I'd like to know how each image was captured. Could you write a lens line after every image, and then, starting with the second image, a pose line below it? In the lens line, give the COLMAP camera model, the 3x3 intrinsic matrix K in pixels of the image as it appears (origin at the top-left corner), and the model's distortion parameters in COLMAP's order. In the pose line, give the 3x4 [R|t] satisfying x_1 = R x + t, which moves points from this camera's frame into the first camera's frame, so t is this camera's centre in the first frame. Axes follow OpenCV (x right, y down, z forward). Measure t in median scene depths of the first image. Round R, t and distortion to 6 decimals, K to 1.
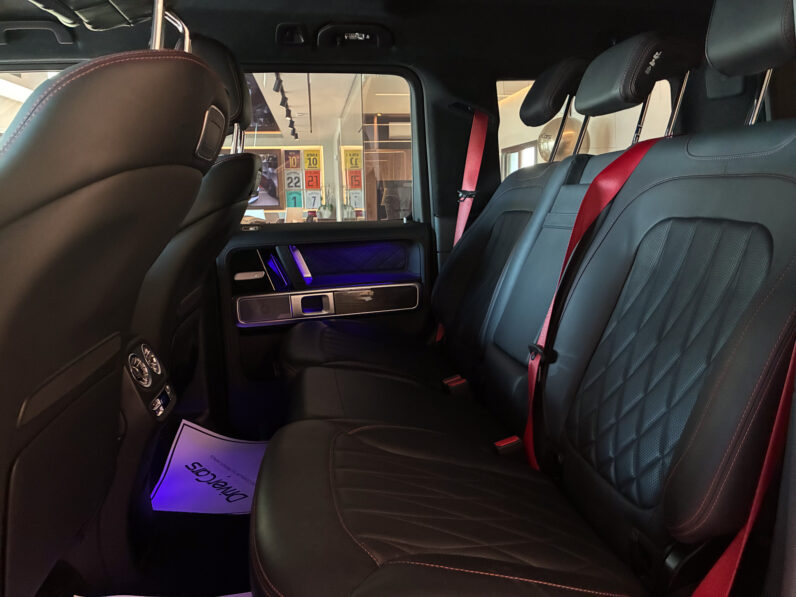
lens RADIAL K [[610.8, 0, 400.4], [0, 610.8, 295.0], [0, 0, 1]] dist [0.049058, -0.074734]
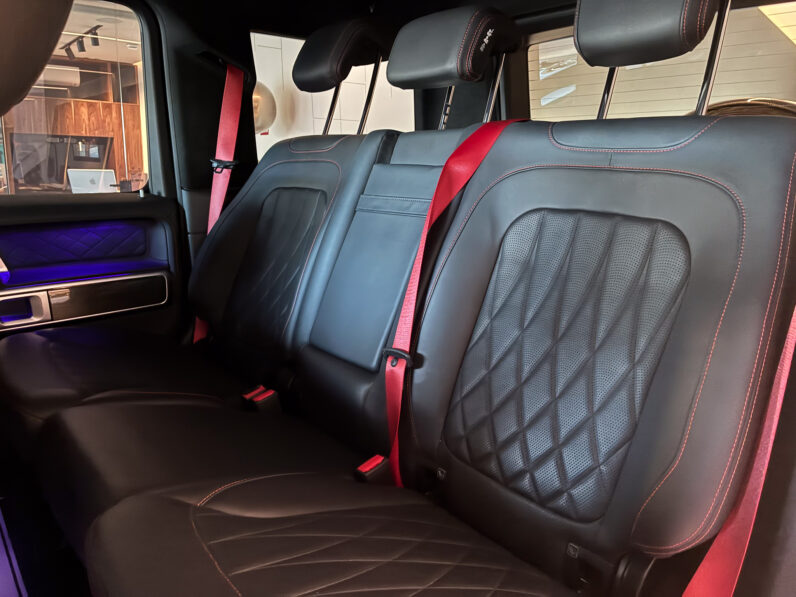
lens RADIAL K [[607.4, 0, 408.6], [0, 607.4, 299.2], [0, 0, 1]] dist [0.042255, -0.072318]
pose [[0.852190, -0.074935, 0.517839, -0.121128], [0.041892, 0.996286, 0.075228, -0.032238], [-0.521552, -0.042415, 0.852164, 0.142921]]
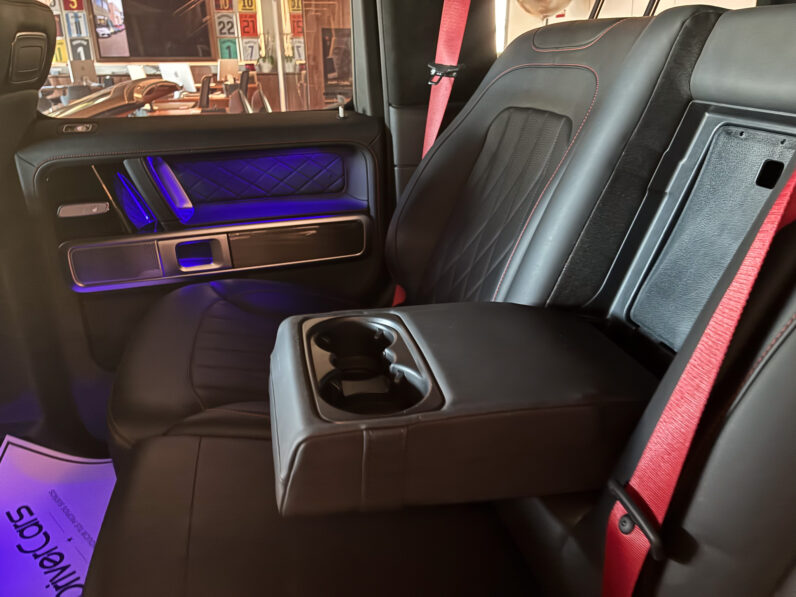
lens RADIAL K [[610.8, 0, 400.4], [0, 610.8, 295.0], [0, 0, 1]] dist [0.049058, -0.074734]
pose [[0.997314, -0.016761, 0.071301, 0.019764], [0.000290, 0.974362, 0.224986, -0.084844], [-0.073244, -0.224361, 0.971750, 0.364094]]
